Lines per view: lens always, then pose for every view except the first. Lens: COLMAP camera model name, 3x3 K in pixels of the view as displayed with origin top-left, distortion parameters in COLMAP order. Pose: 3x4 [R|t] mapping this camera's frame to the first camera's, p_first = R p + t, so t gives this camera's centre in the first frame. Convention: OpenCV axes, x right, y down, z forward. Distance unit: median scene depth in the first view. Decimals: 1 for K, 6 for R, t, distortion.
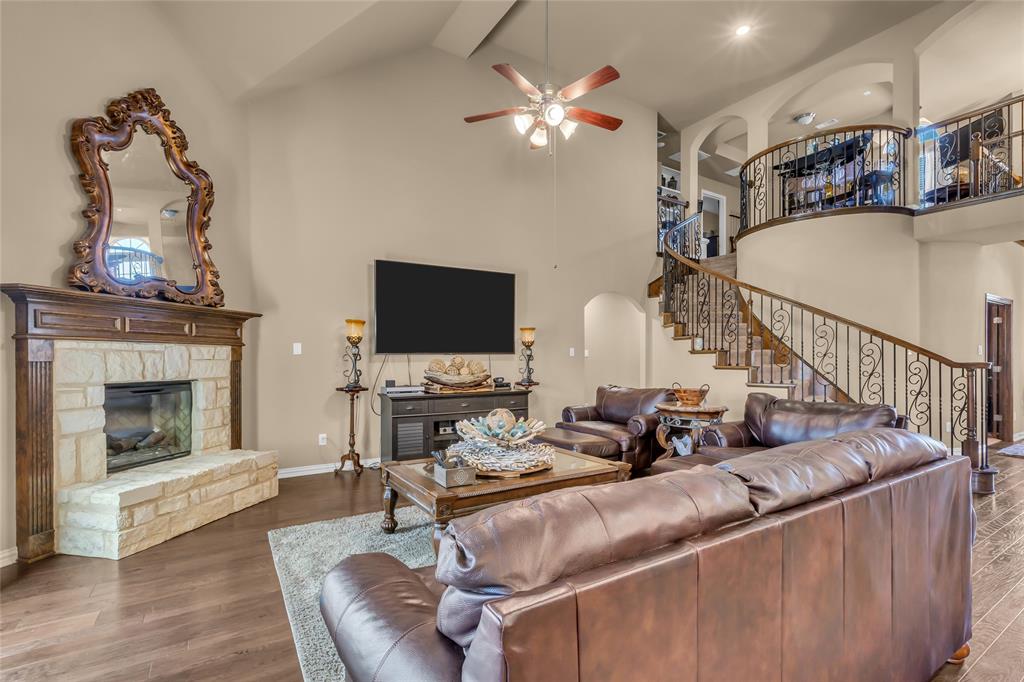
lens RADIAL K [[468.3, 0, 512.1], [0, 468.3, 359.8], [0, 0, 1]] dist [0.002515, 0.000235]
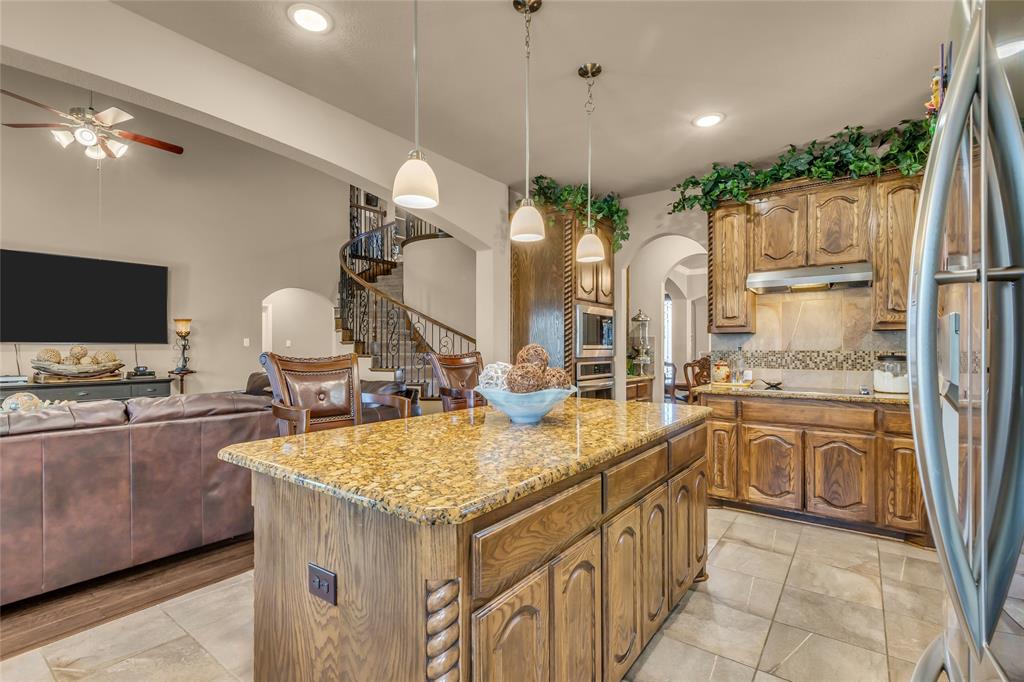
lens RADIAL K [[468.3, 0, 516.2], [0, 468.3, 351.2], [0, 0, 1]] dist [0.002515, 0.000235]
pose [[0.938135, -0.004854, 0.346235, 0.492013], [0.003532, 0.999984, 0.004448, 0.002583], [-0.346251, -0.002950, 0.938137, -0.331554]]
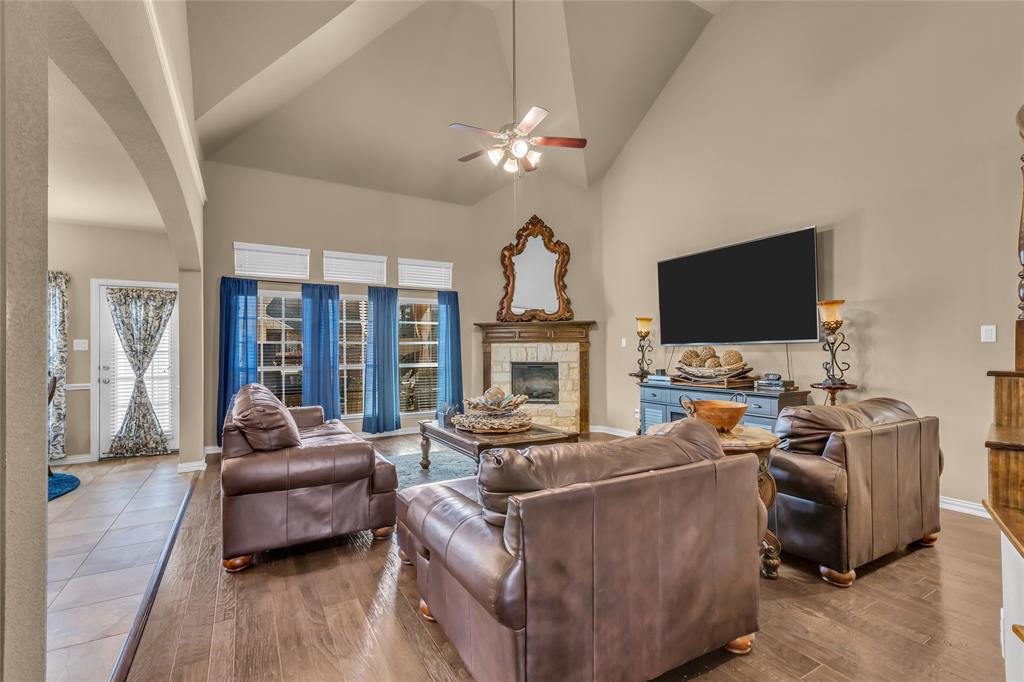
lens RADIAL K [[468.3, 0, 514.6], [0, 468.3, 344.4], [0, 0, 1]] dist [0.002515, 0.000235]
pose [[-0.040511, -0.010910, -0.999120, 0.946783], [0.006353, 0.999917, -0.011177, -0.005163], [0.999159, -0.006801, -0.040438, 0.771208]]
